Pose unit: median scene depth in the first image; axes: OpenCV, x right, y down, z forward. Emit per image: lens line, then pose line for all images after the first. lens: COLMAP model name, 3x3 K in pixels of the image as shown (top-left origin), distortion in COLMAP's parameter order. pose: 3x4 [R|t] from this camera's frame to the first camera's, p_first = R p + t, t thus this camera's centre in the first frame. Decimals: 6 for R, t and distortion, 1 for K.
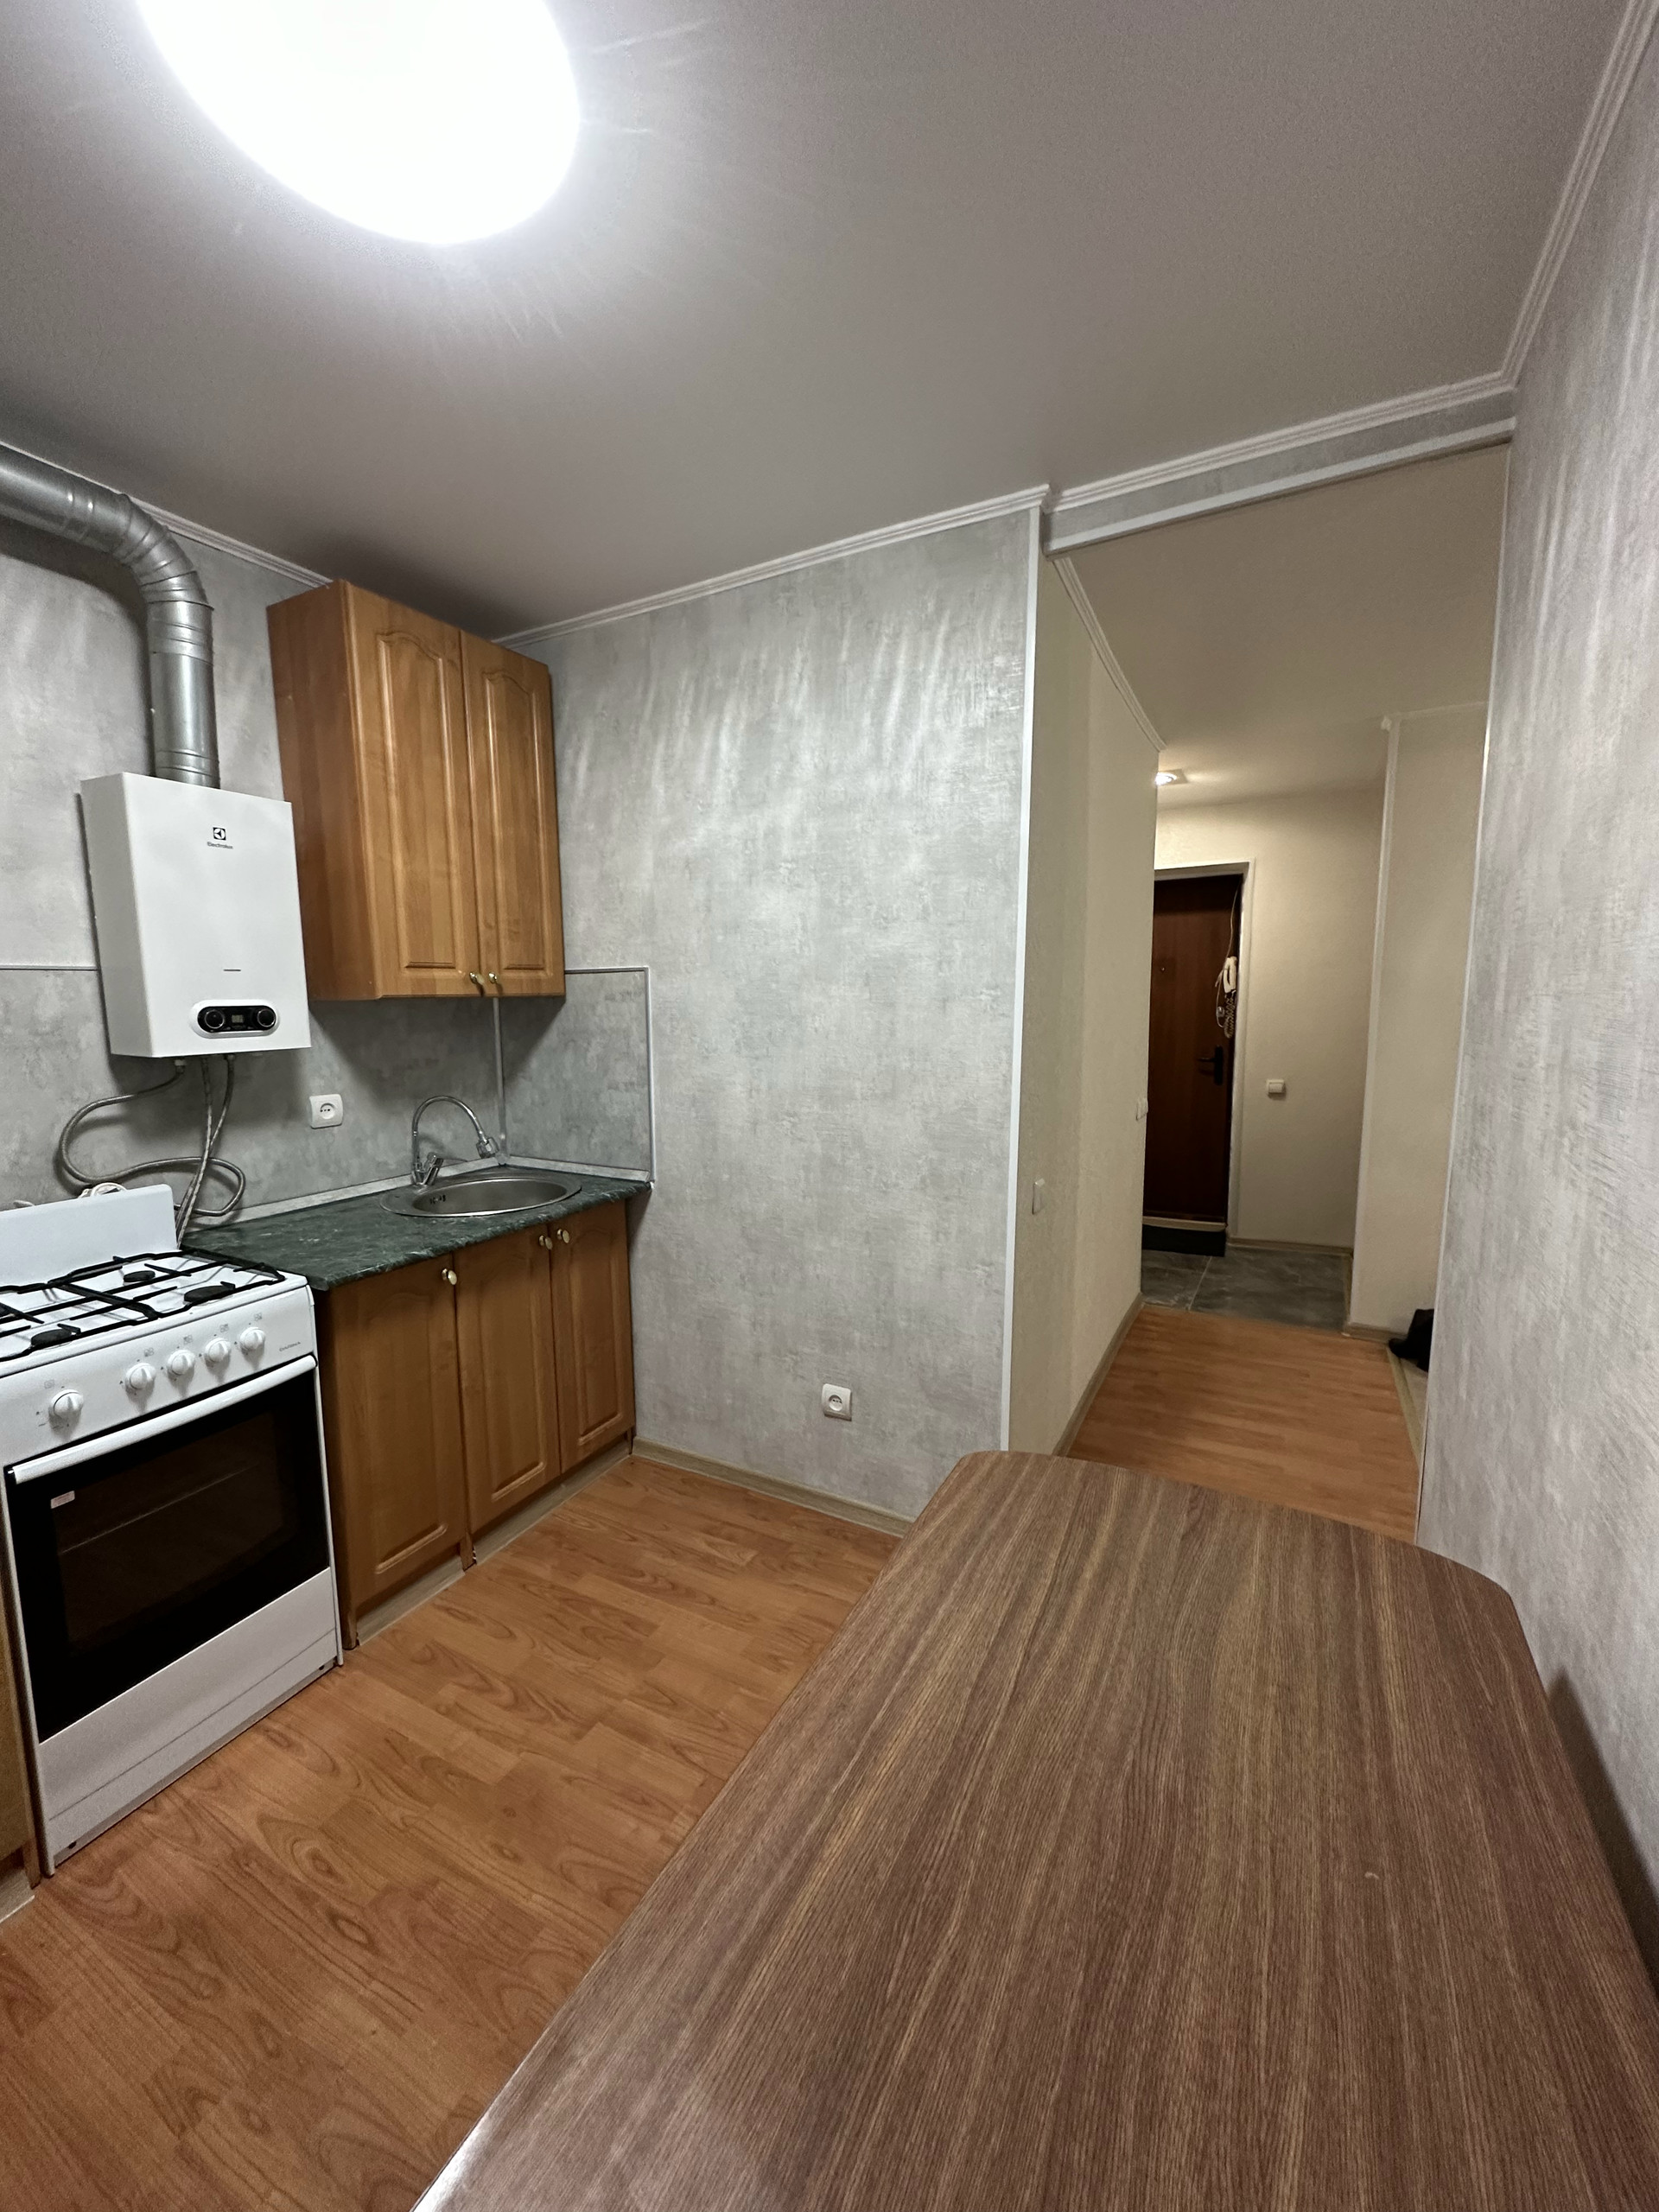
lens RADIAL K [[877.6, 0, 826.5], [0, 877.6, 1108.7], [0, 0, 1]] dist [-0.001446, 0.000119]
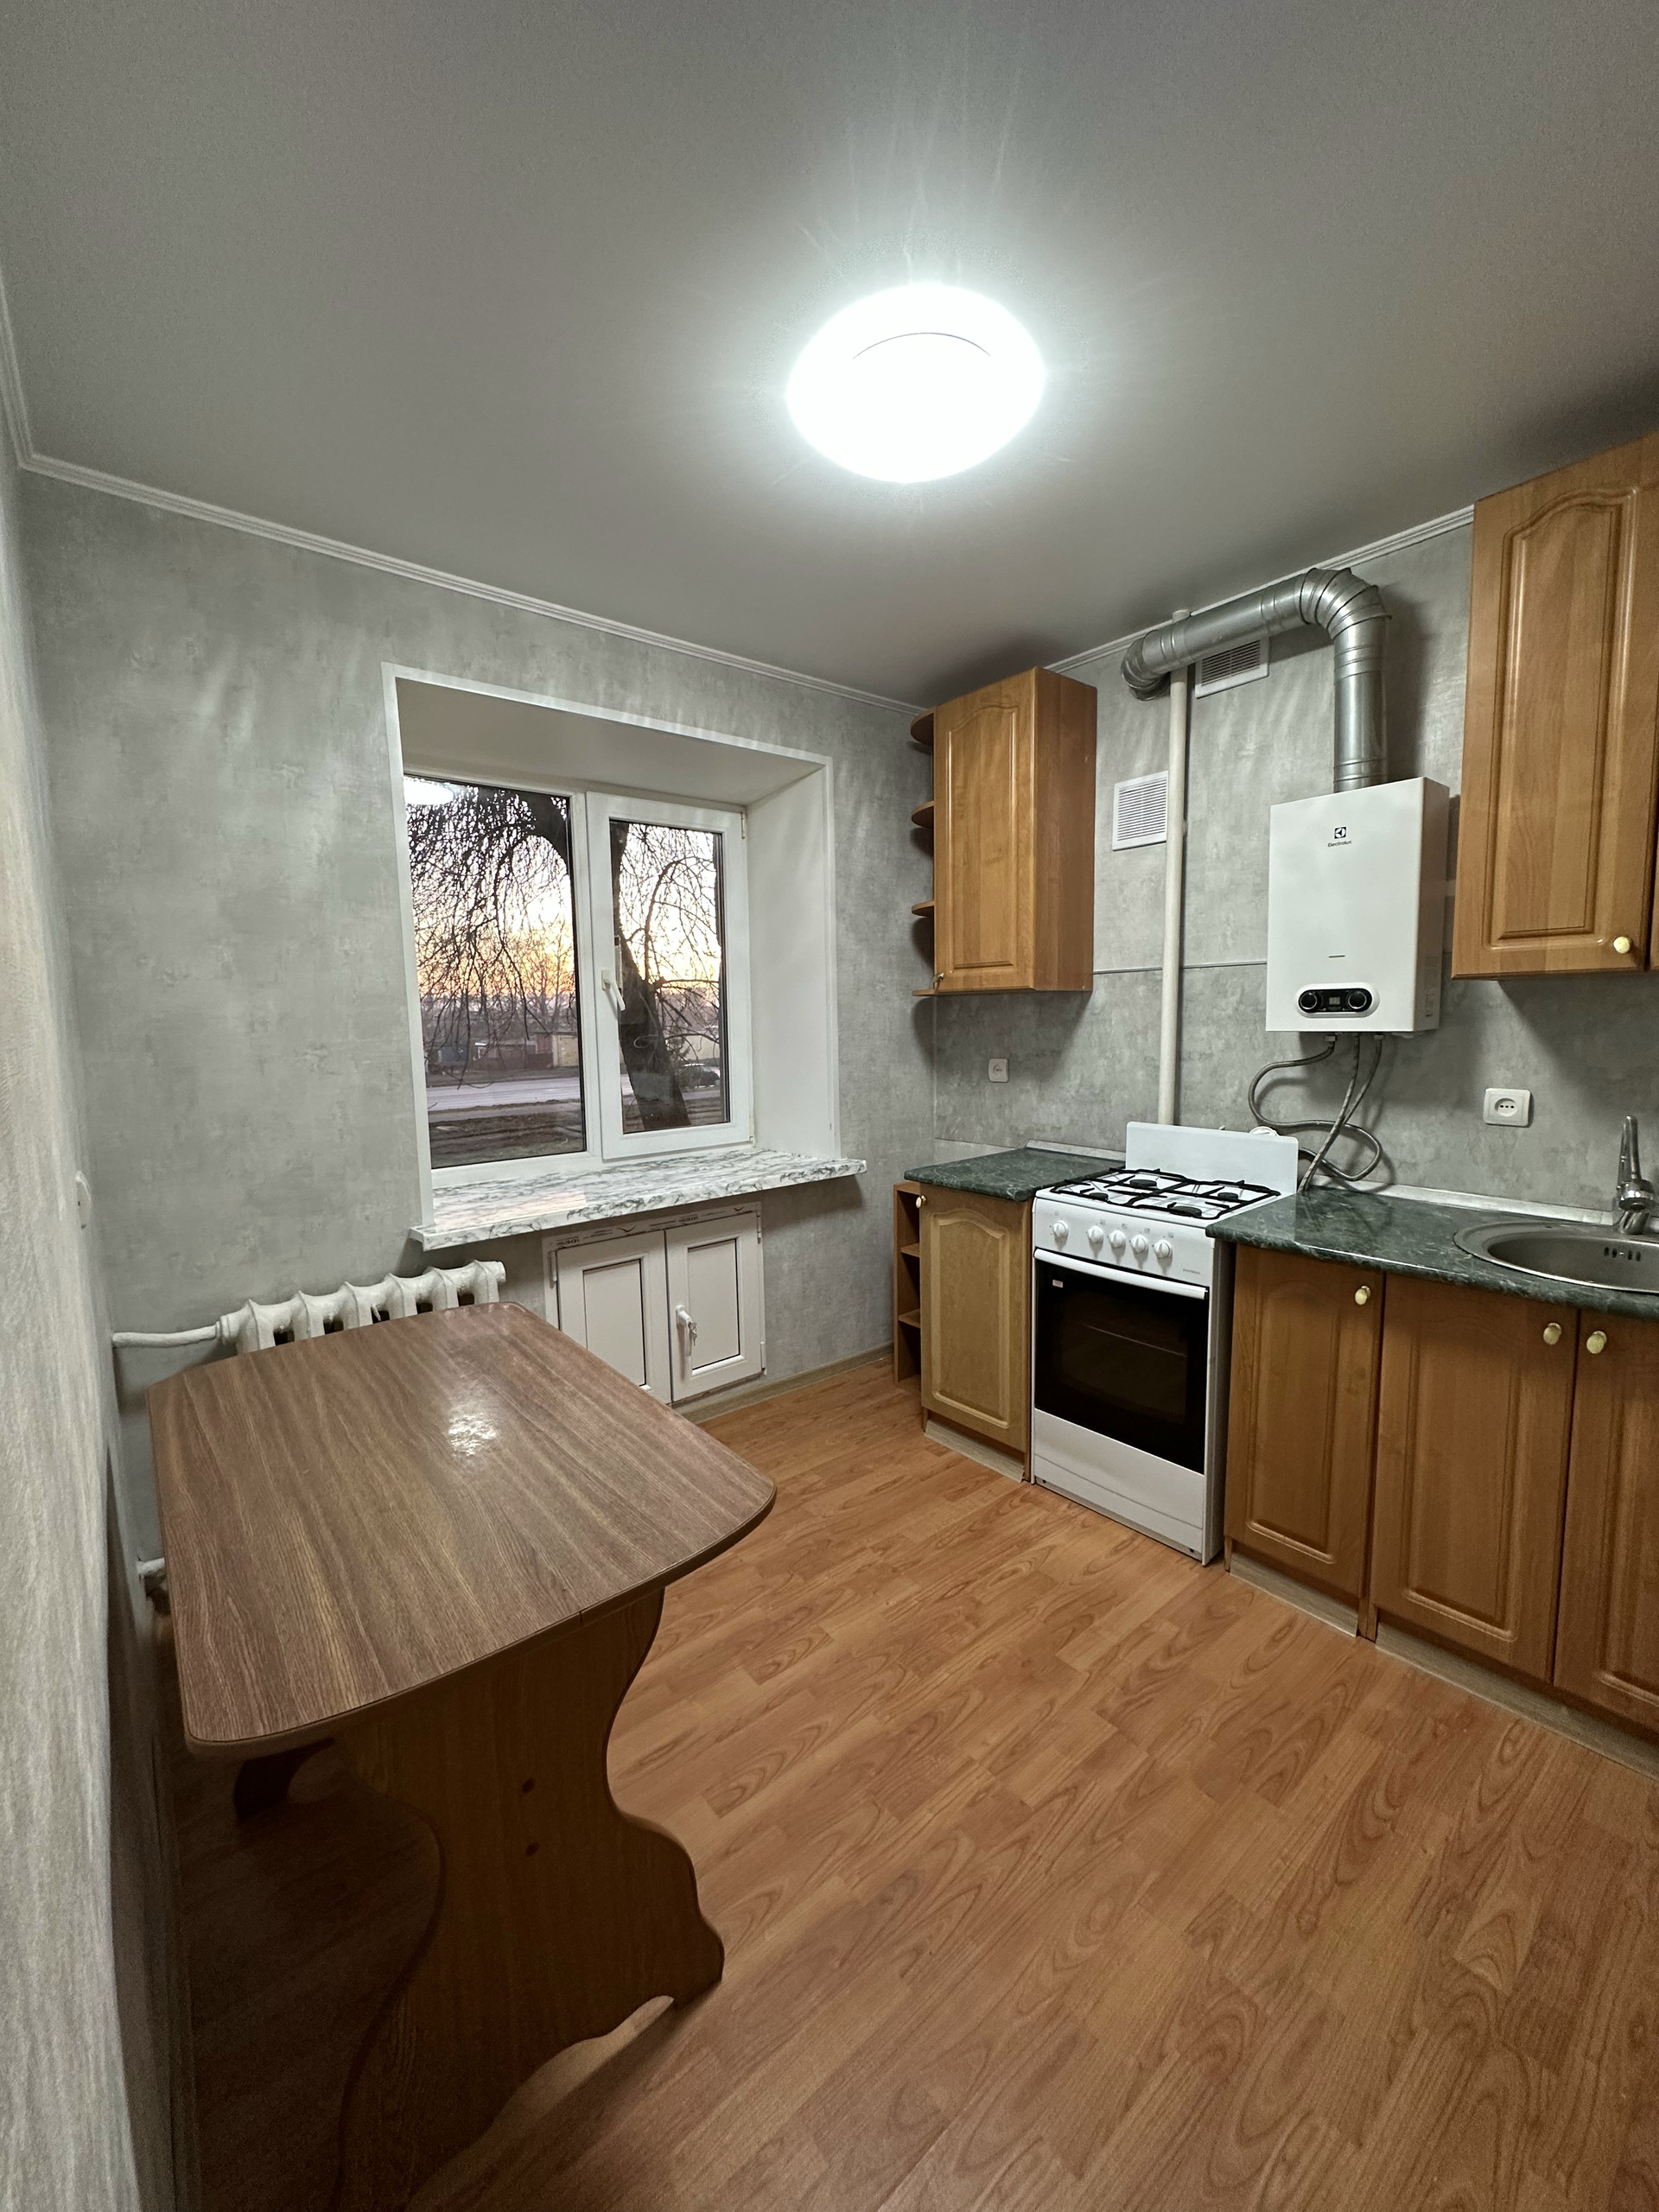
lens RADIAL K [[877.6, 0, 828.4], [0, 877.6, 1108.5], [0, 0, 1]] dist [-0.001446, 0.000119]
pose [[-0.384816, 0.118308, -0.915380, 0.556281], [-0.096946, 0.981084, 0.167555, -0.087650], [0.917888, 0.153220, -0.366067, 0.794731]]
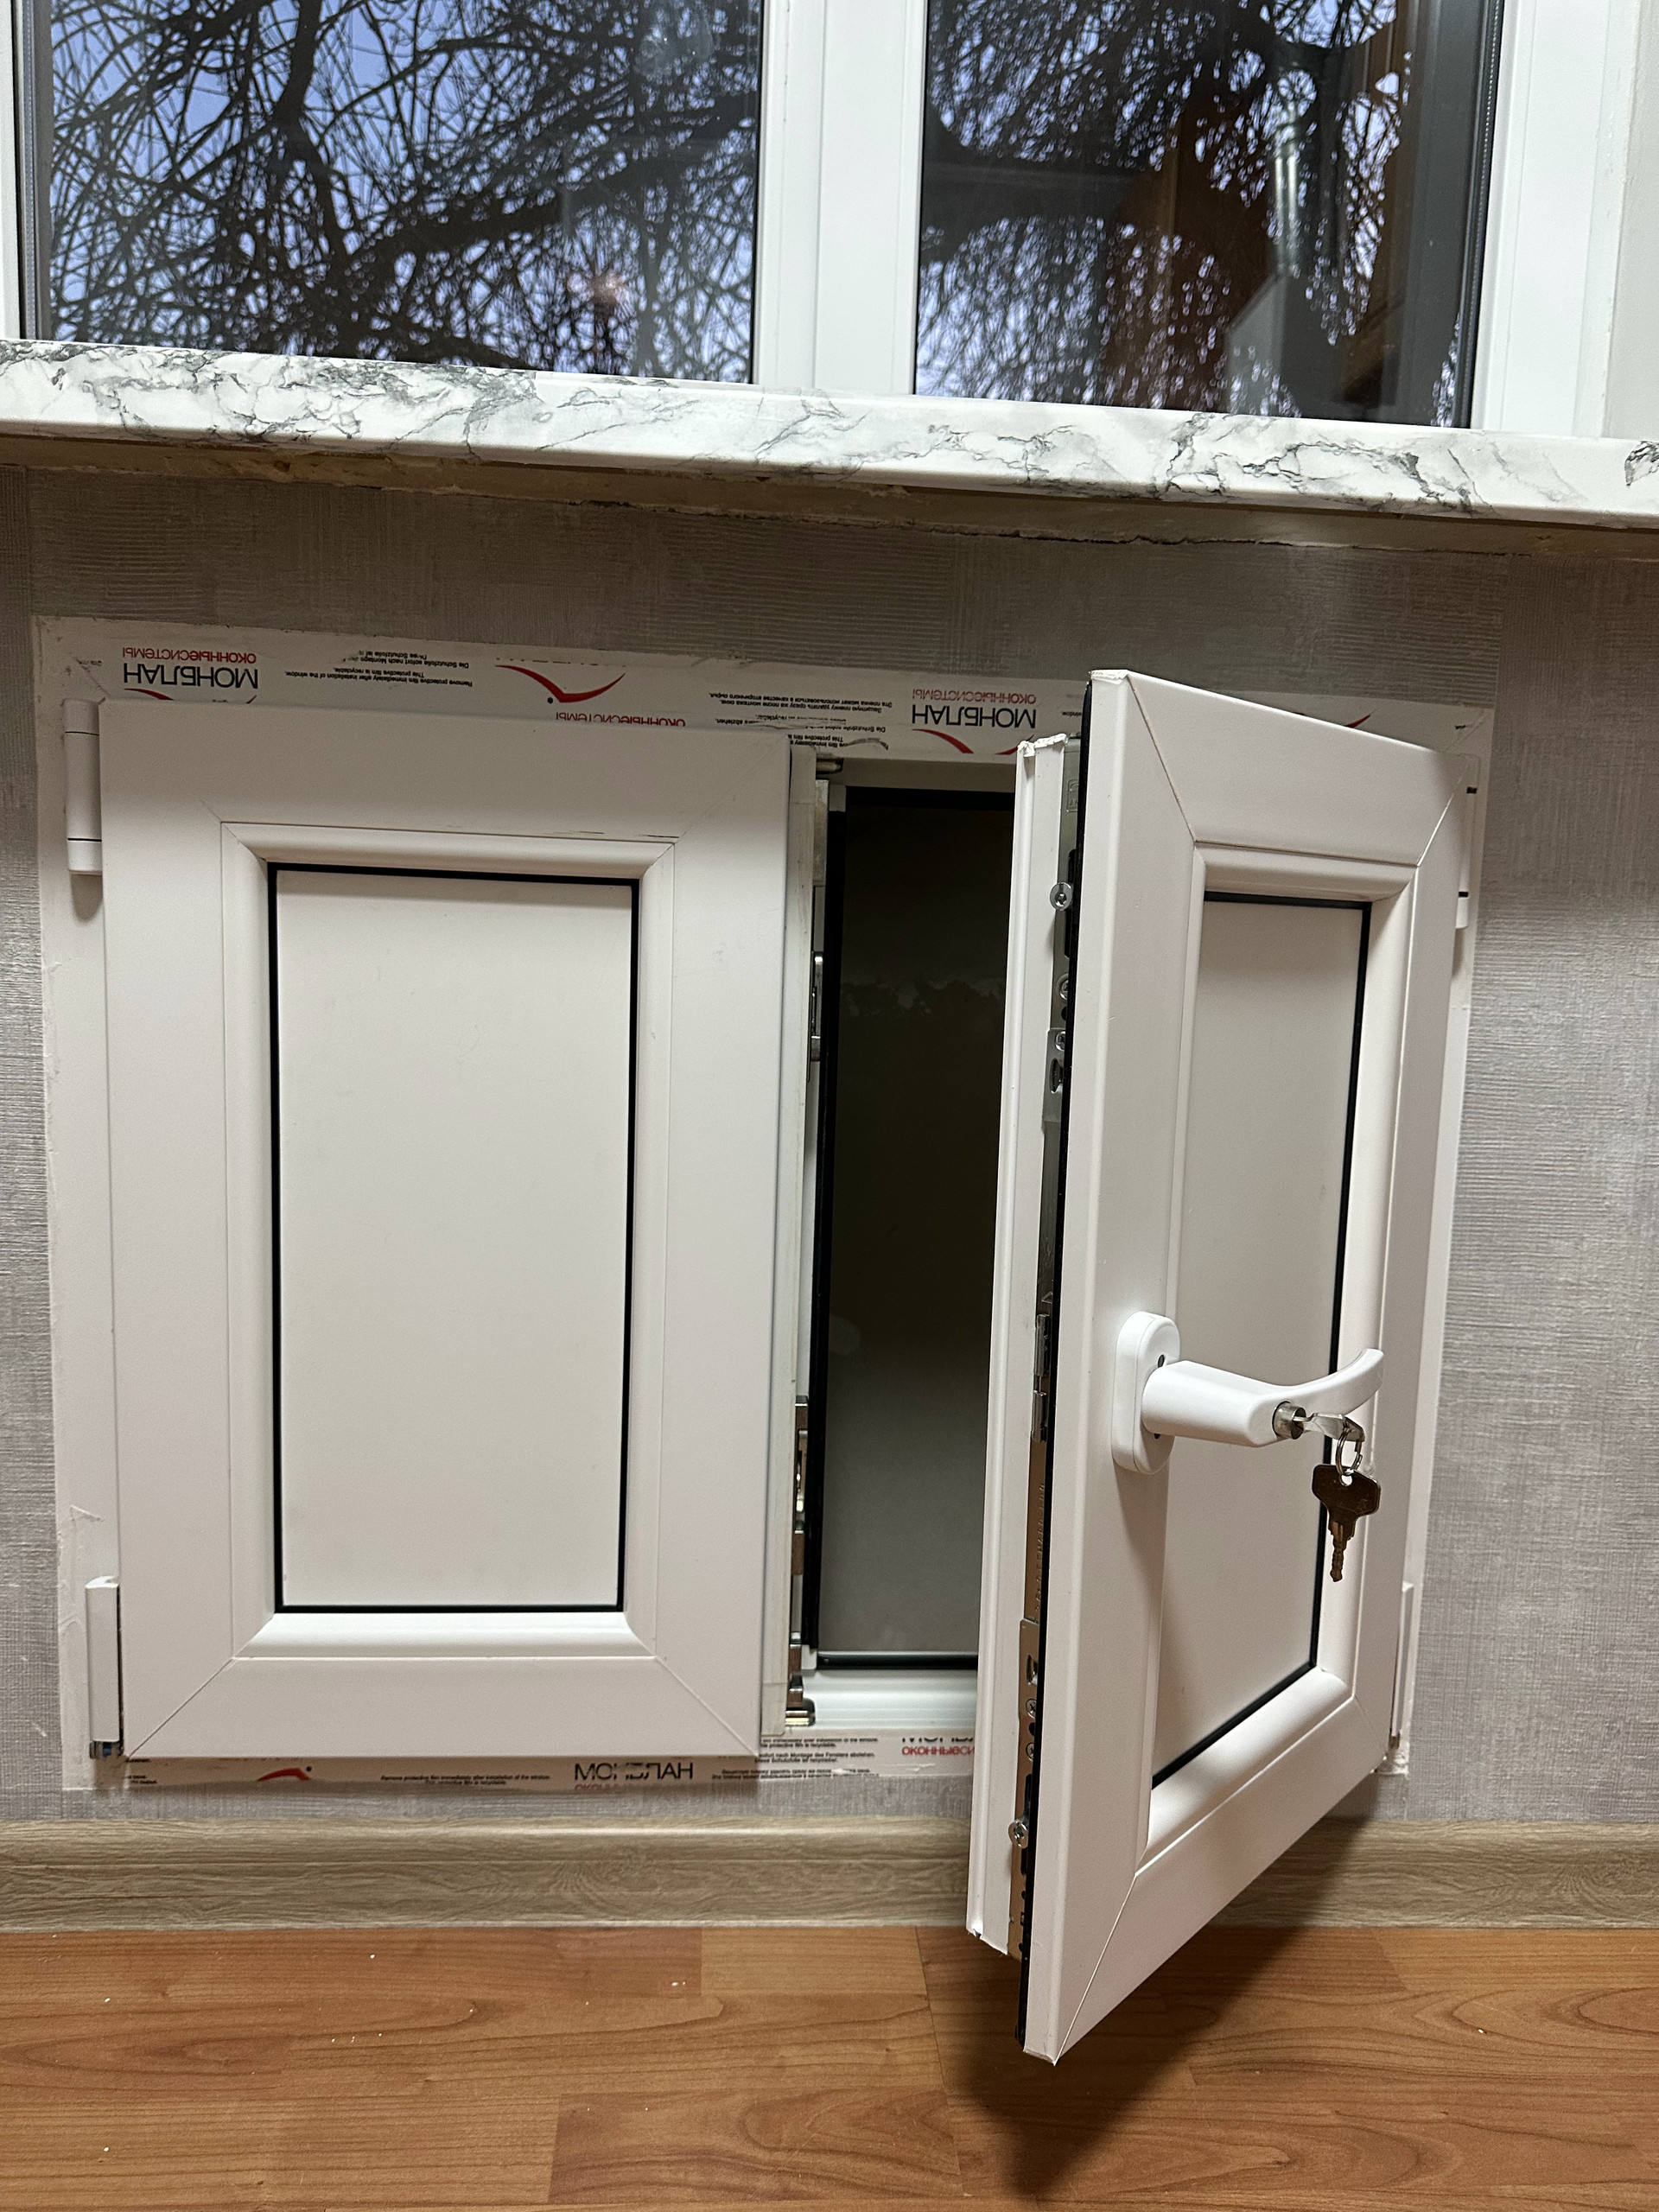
lens RADIAL K [[1555.1, 0, 849.0], [0, 1555.1, 1096.7], [0, 0, 1]] dist [0.061815, -0.077688]
pose [[-0.842790, 0.040817, -0.536693, -0.345403], [-0.101859, 0.967008, 0.233497, 0.337653], [0.528517, 0.251456, -0.810826, 0.454701]]
